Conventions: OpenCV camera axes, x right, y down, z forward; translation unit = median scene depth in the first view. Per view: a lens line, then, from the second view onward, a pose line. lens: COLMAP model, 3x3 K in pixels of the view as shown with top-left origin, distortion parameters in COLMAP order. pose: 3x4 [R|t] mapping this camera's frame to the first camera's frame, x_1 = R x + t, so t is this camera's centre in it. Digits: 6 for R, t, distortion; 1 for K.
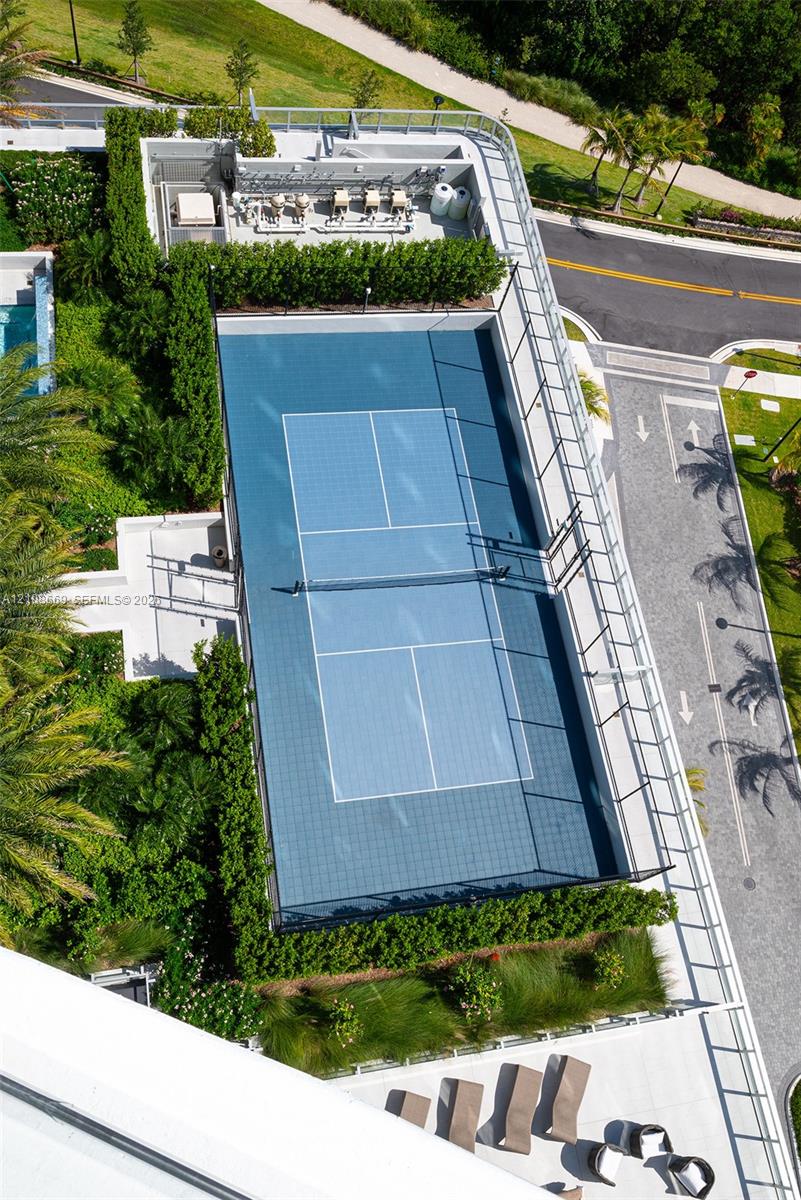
lens RADIAL K [[1021.0, 0, 400.9], [0, 1021.0, 587.8], [0, 0, 1]] dist [-0.001402, -0.007399]
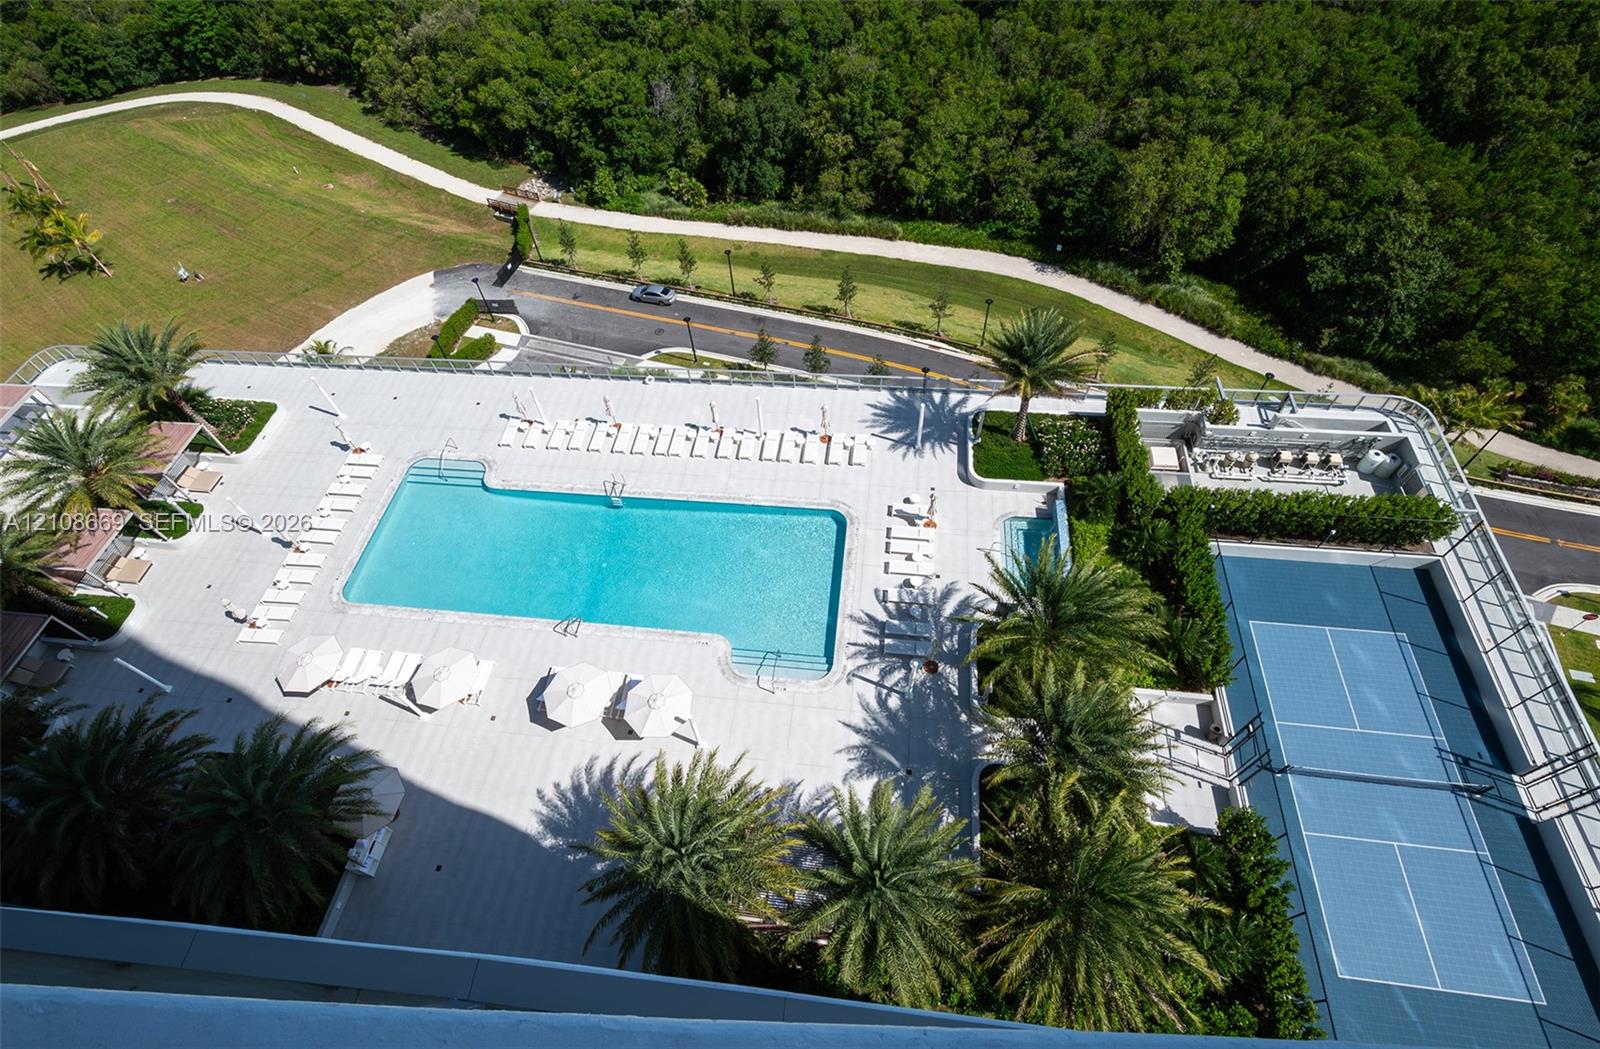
lens RADIAL K [[757.3, 0, 796.7], [0, 757.3, 530.7], [0, 0, 1]] dist [-0.008314, 0.001406]
pose [[0.931460, 0.093957, -0.351502, -0.289824], [-0.168503, 0.967631, -0.187874, -0.007669], [0.322472, 0.234226, 0.917142, -0.053232]]
